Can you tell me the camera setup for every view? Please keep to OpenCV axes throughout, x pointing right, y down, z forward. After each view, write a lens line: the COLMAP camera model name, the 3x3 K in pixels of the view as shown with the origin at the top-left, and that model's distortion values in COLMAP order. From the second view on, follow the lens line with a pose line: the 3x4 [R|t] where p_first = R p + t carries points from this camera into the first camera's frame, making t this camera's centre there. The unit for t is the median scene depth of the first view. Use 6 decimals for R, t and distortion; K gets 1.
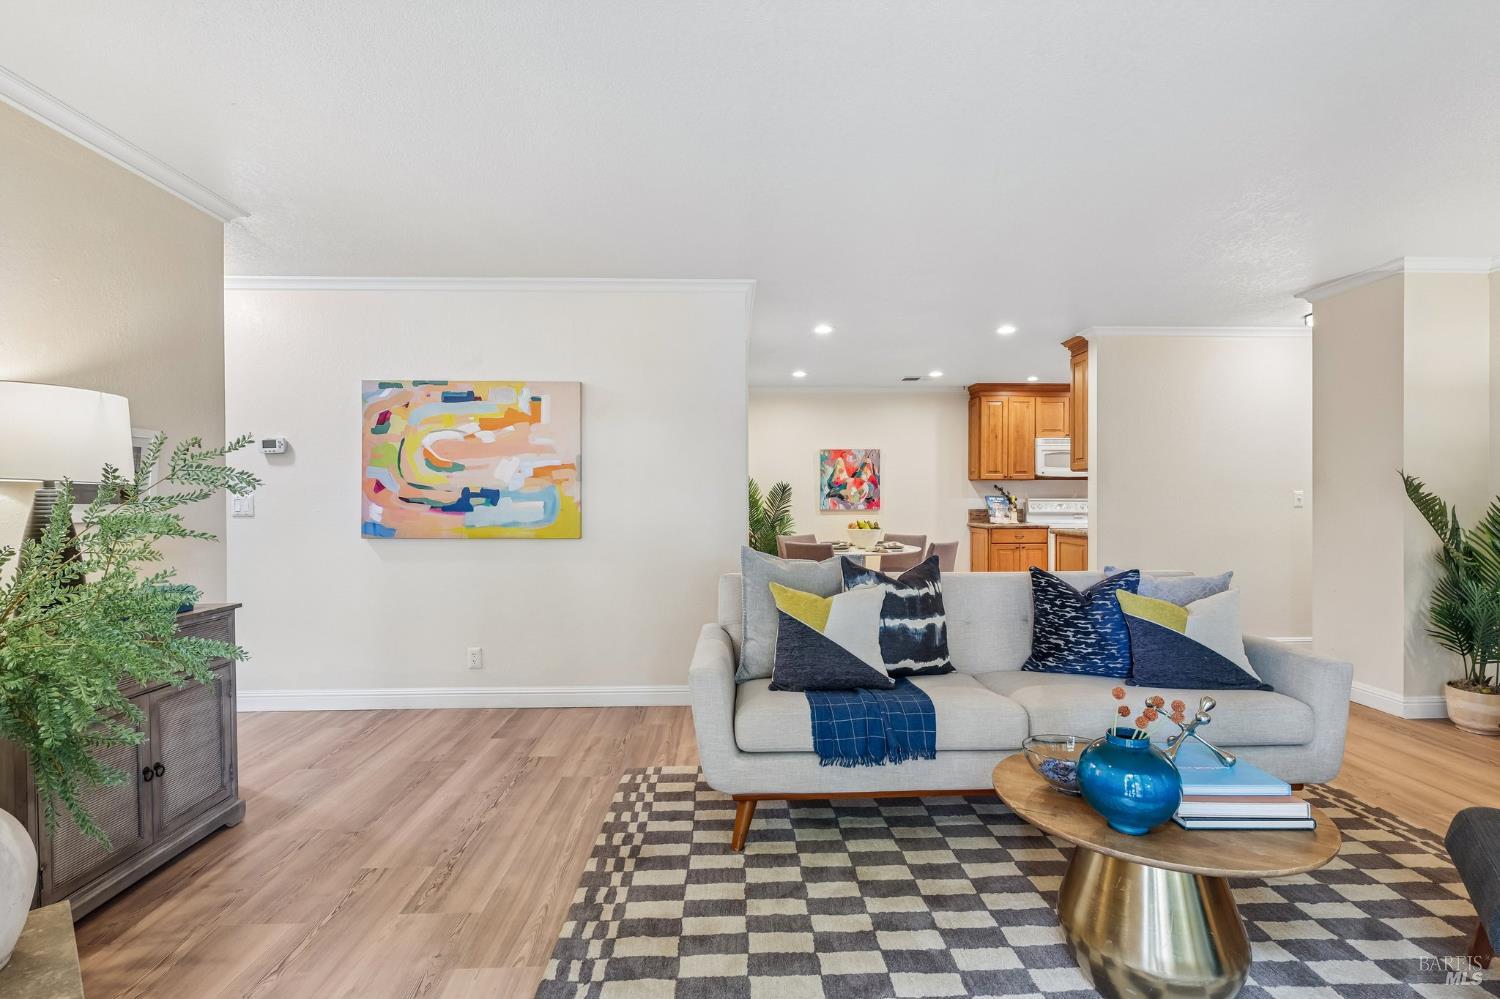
lens RADIAL K [[690.4, 0, 754.2], [0, 690.4, 501.8], [0, 0, 1]] dist [-0.004011, 0.002461]
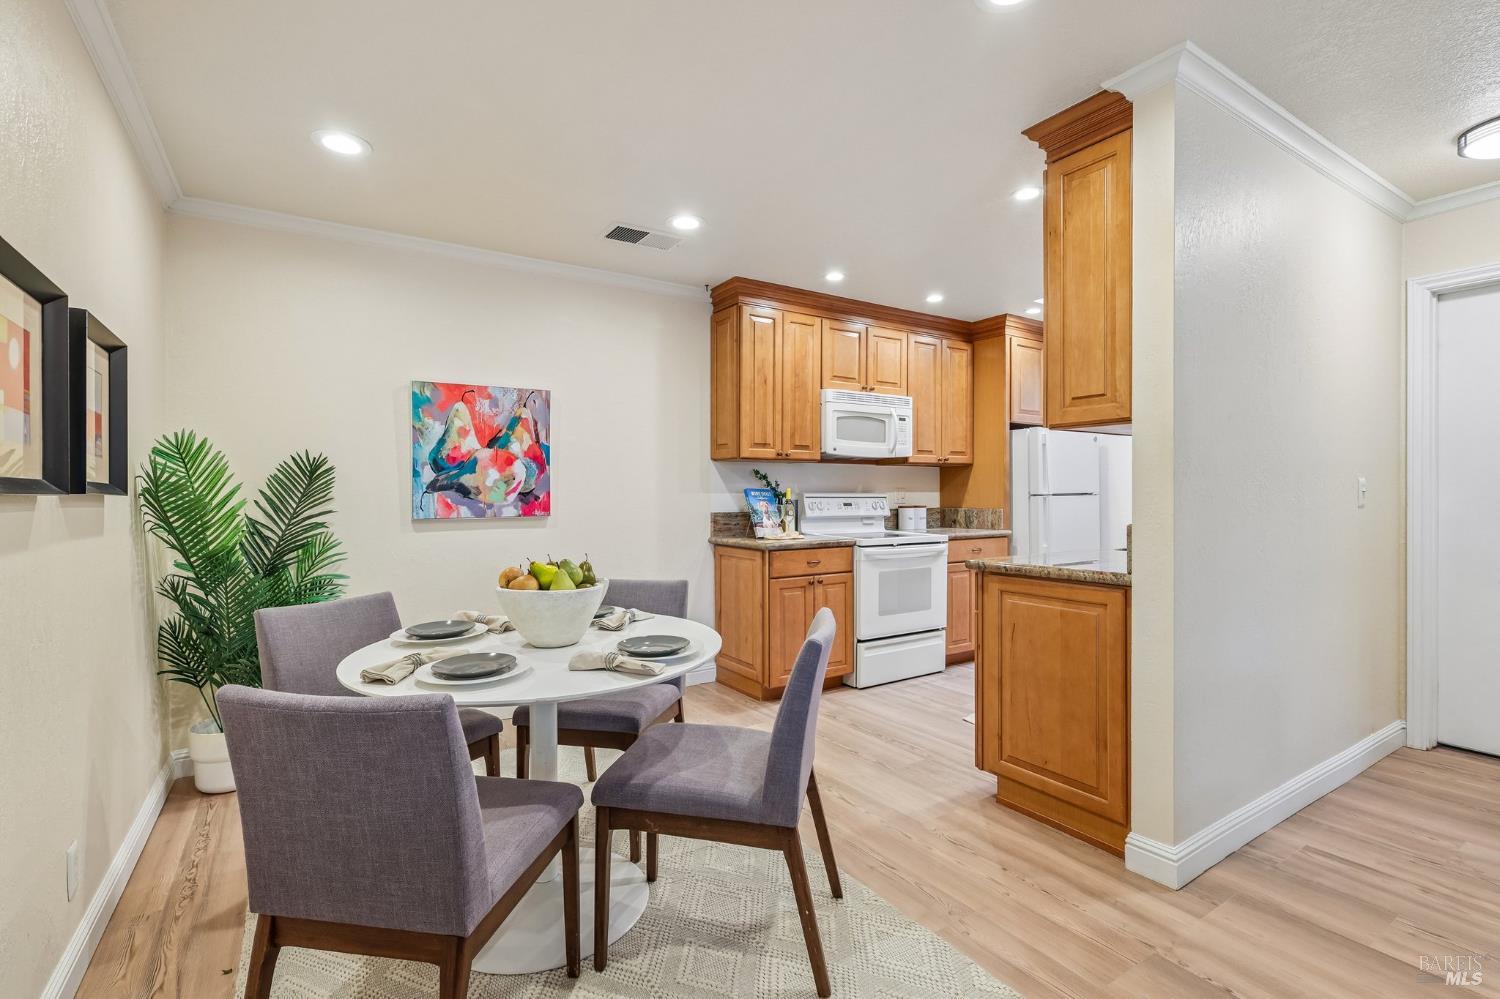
lens RADIAL K [[690.4, 0, 747.1], [0, 690.4, 502.2], [0, 0, 1]] dist [-0.004011, 0.002461]
pose [[0.860042, -0.006587, 0.510181, 0.083254], [0.003403, 0.999968, 0.007174, -0.002746], [-0.510212, -0.004434, 0.860037, 0.779187]]
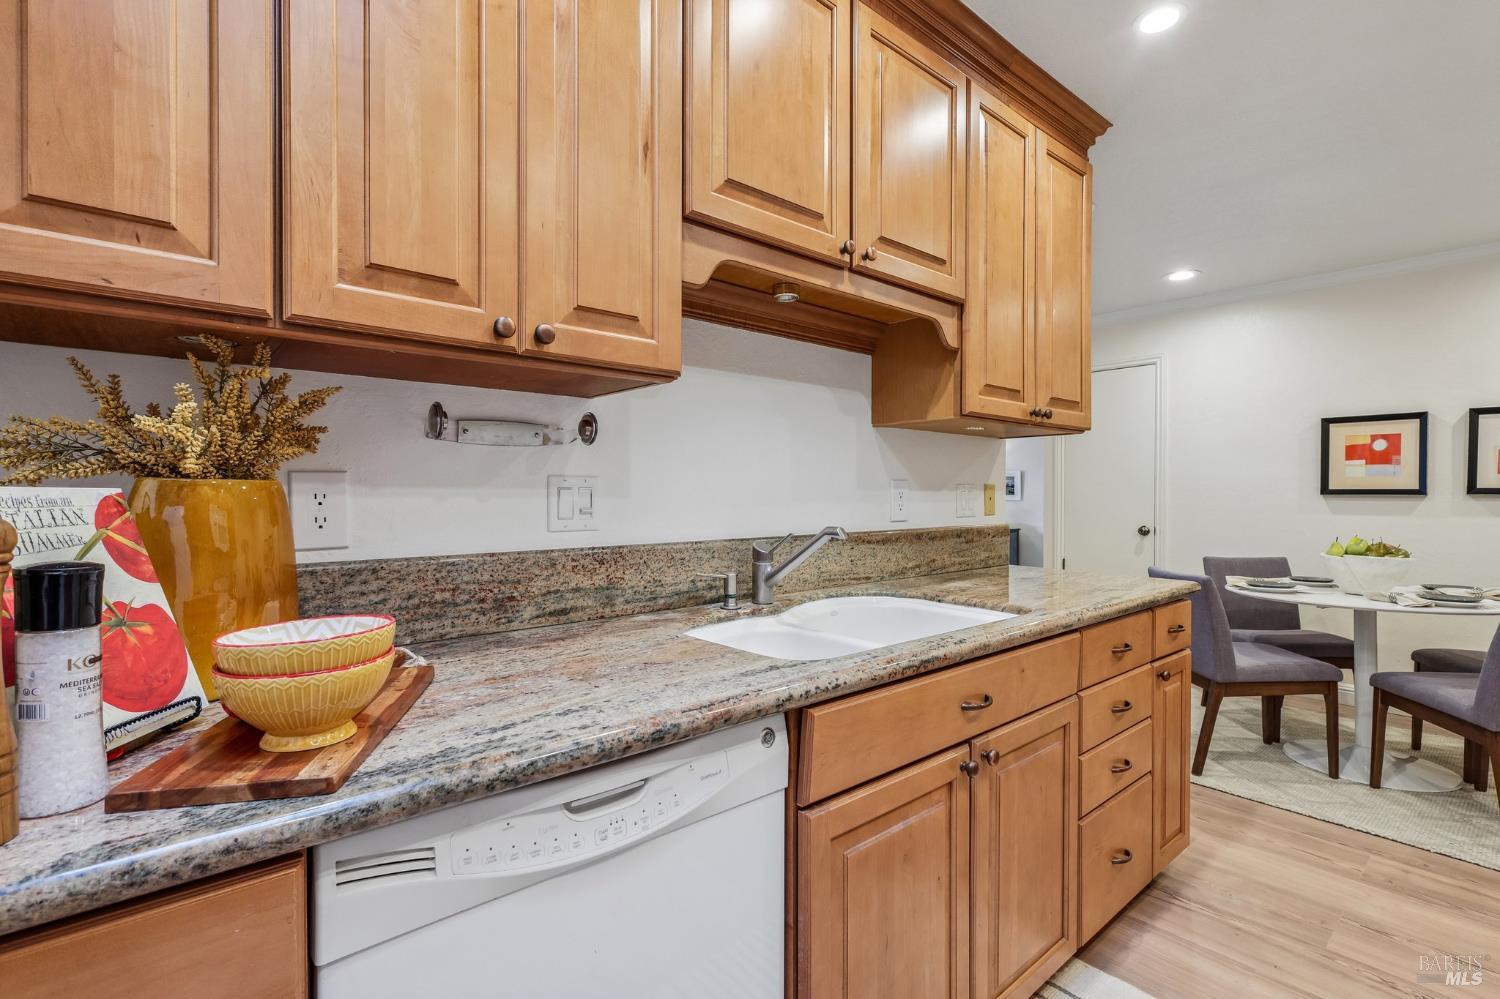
lens RADIAL K [[690.4, 0, 755.7], [0, 690.4, 500.1], [0, 0, 1]] dist [-0.004011, 0.002461]
pose [[-0.778396, 0.010055, -0.627693, 0.951100], [0.000186, 0.999875, 0.015785, -0.010350], [0.627773, 0.012170, -0.778301, 1.293198]]
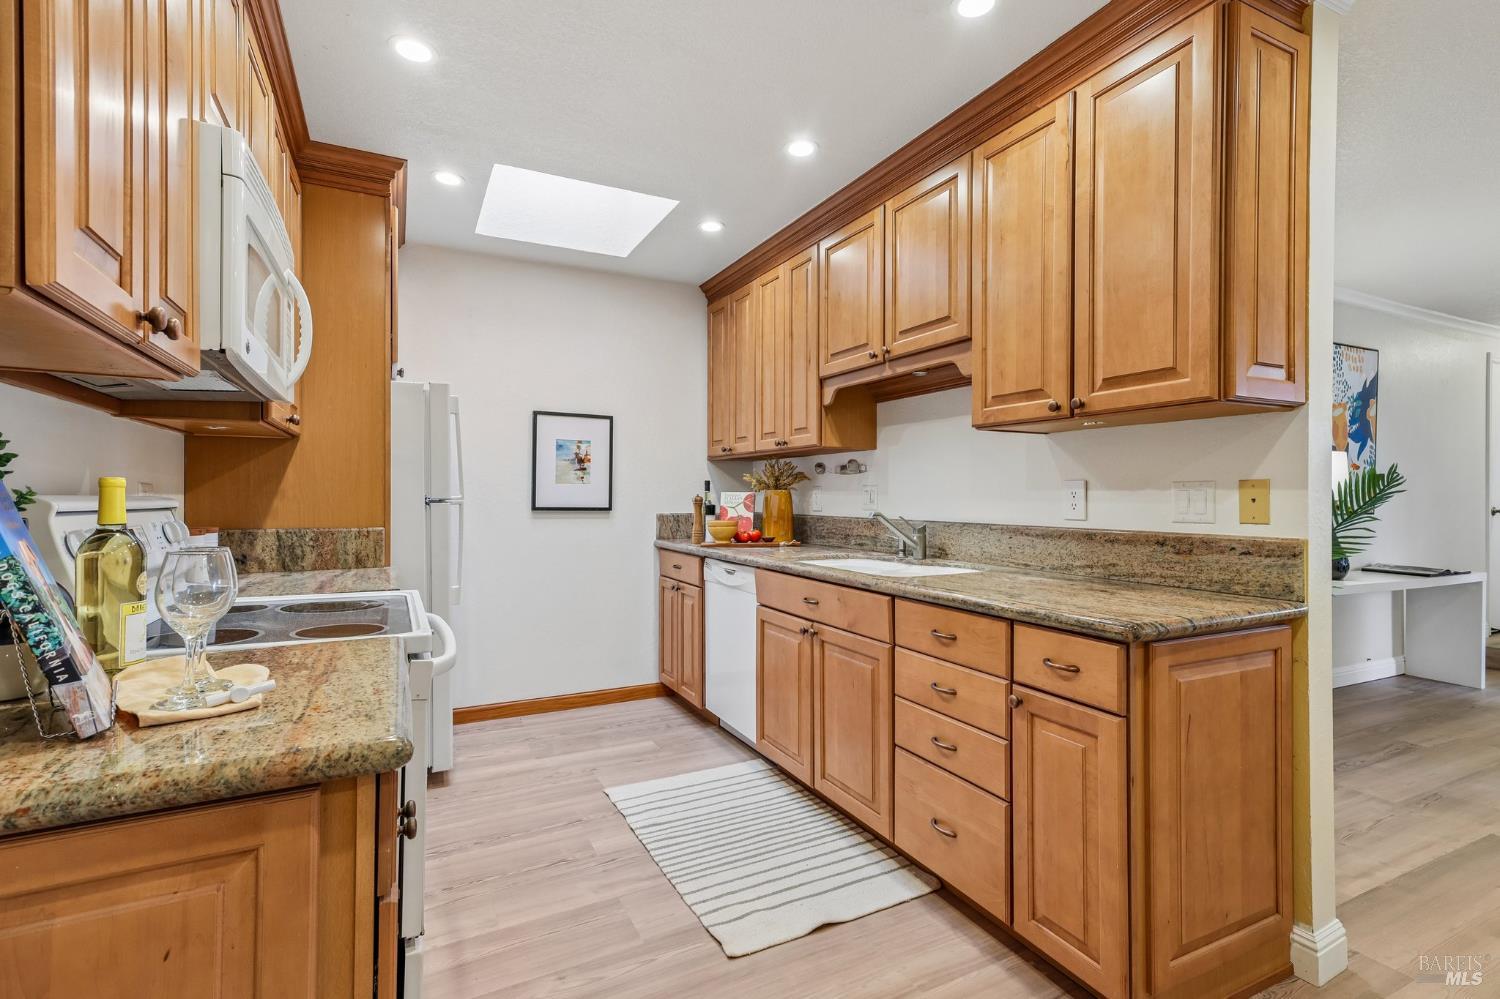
lens RADIAL K [[690.4, 0, 753.4], [0, 690.4, 493.4], [0, 0, 1]] dist [-0.004011, 0.002461]
pose [[-0.421912, 0.004665, 0.906625, 0.305938], [0.004535, 0.999985, -0.003034, -0.007160], [-0.906625, 0.002832, -0.421927, 1.389940]]
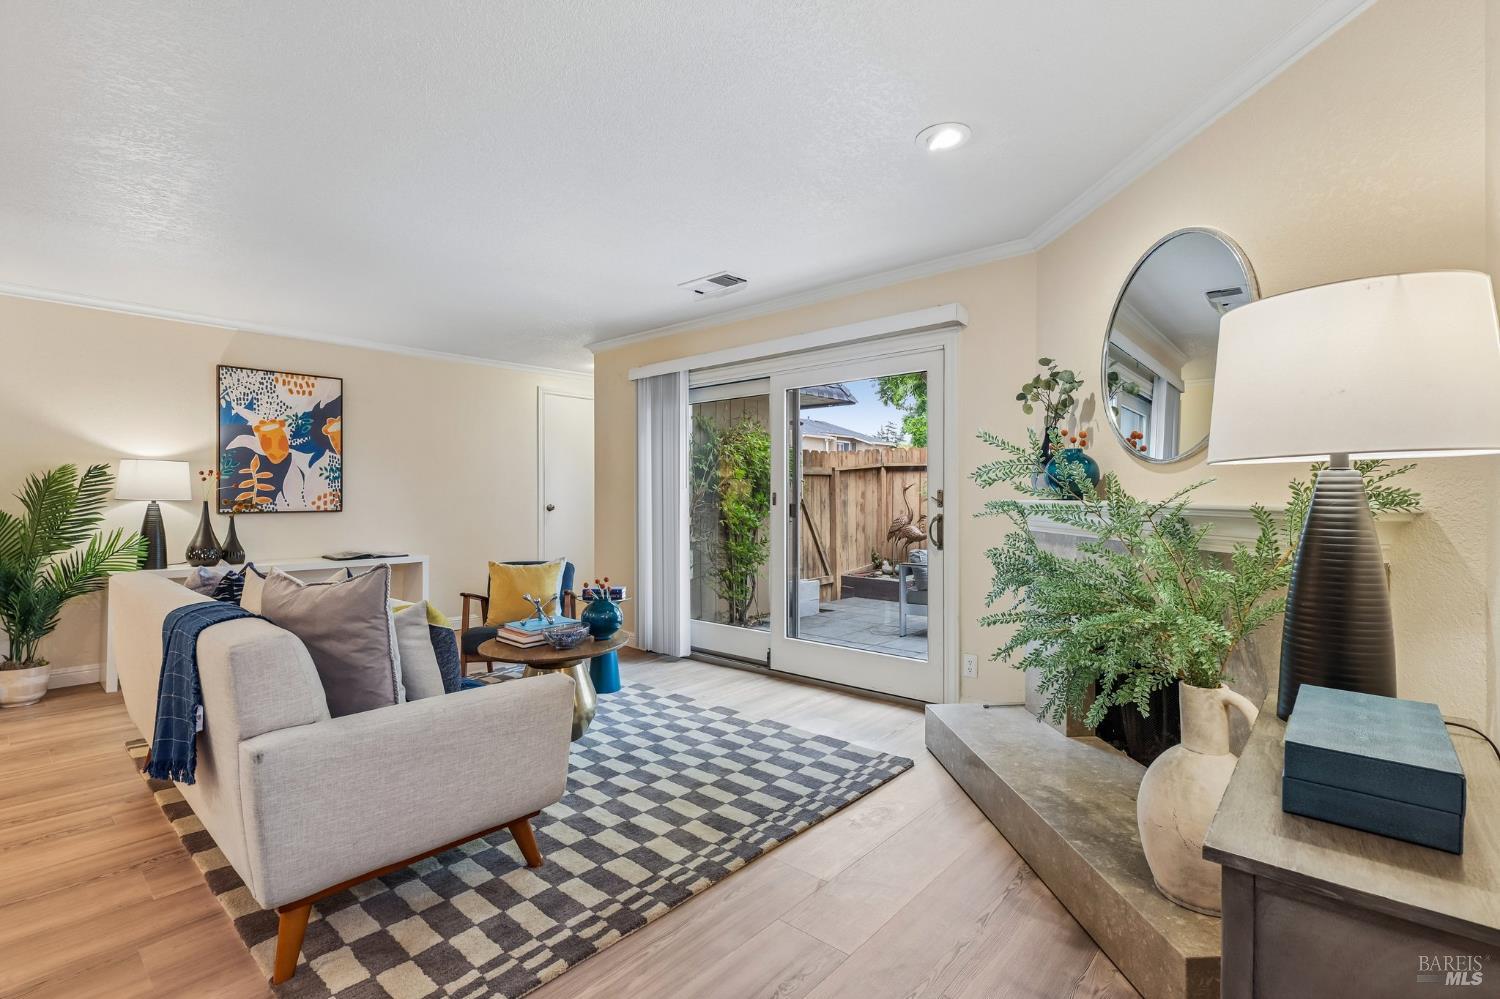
lens RADIAL K [[690.4, 0, 754.7], [0, 690.4, 499.3], [0, 0, 1]] dist [-0.004011, 0.002461]
pose [[-0.734939, -0.000354, 0.678134, -0.413693], [0.001160, 0.999998, 0.001778, -0.000093], [-0.678133, 0.002093, -0.734936, 0.696126]]
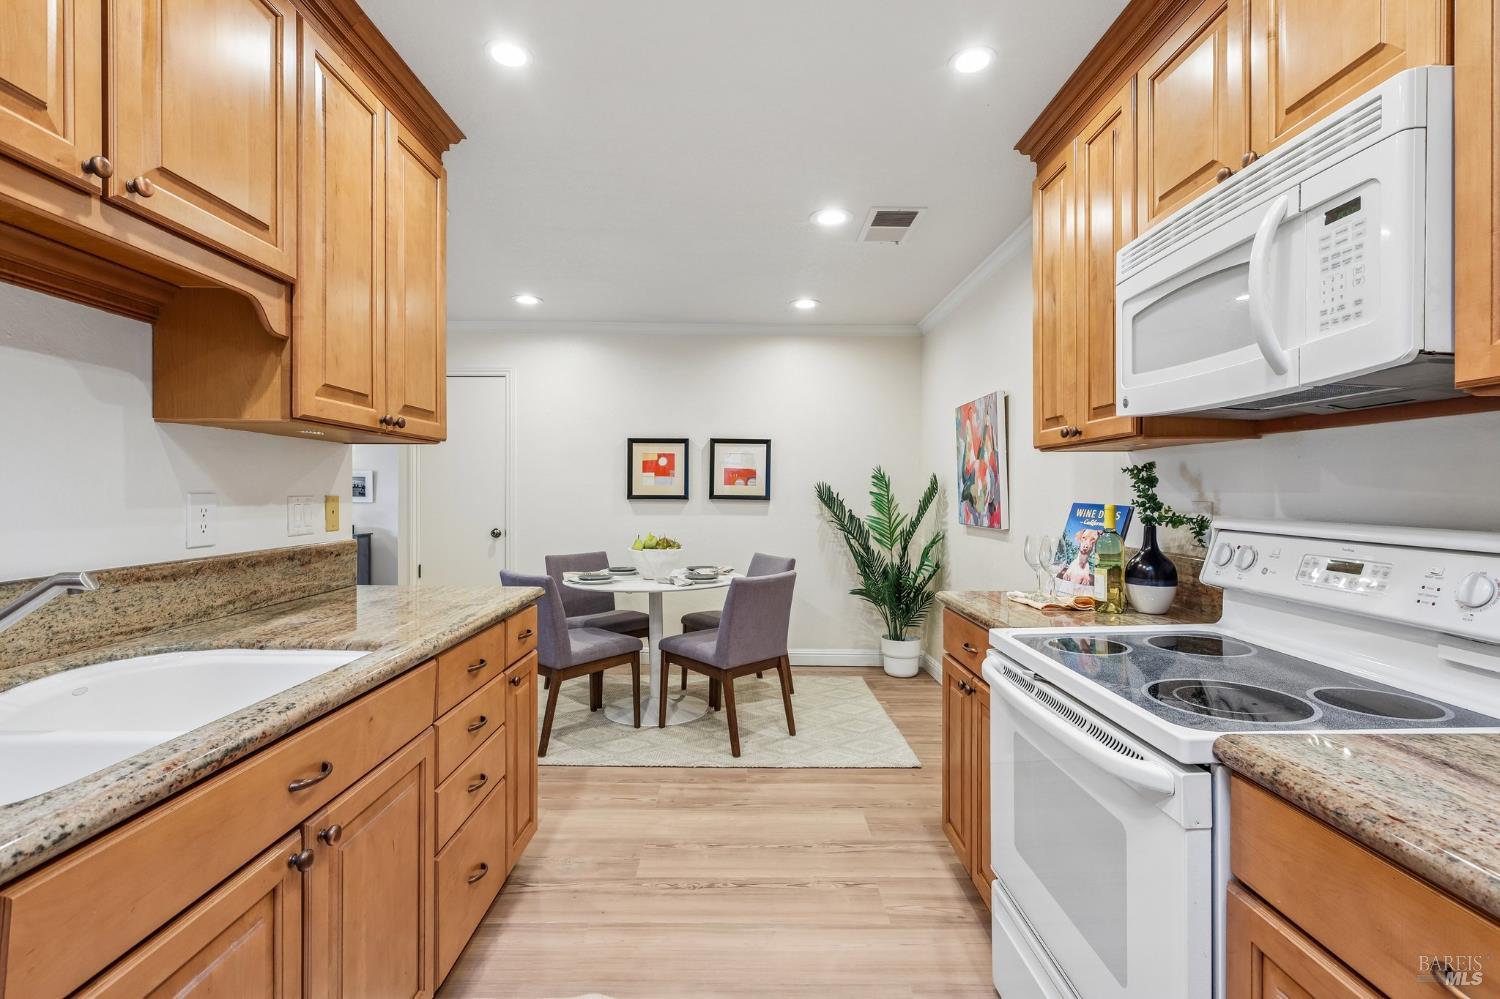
lens RADIAL K [[690.4, 0, 747.6], [0, 690.4, 498.3], [0, 0, 1]] dist [-0.004011, 0.002461]
pose [[-0.028890, 0.013034, -0.999498, 0.933307], [-0.008311, 0.999877, 0.013279, -0.019936], [0.999548, 0.008691, -0.028778, 1.285290]]
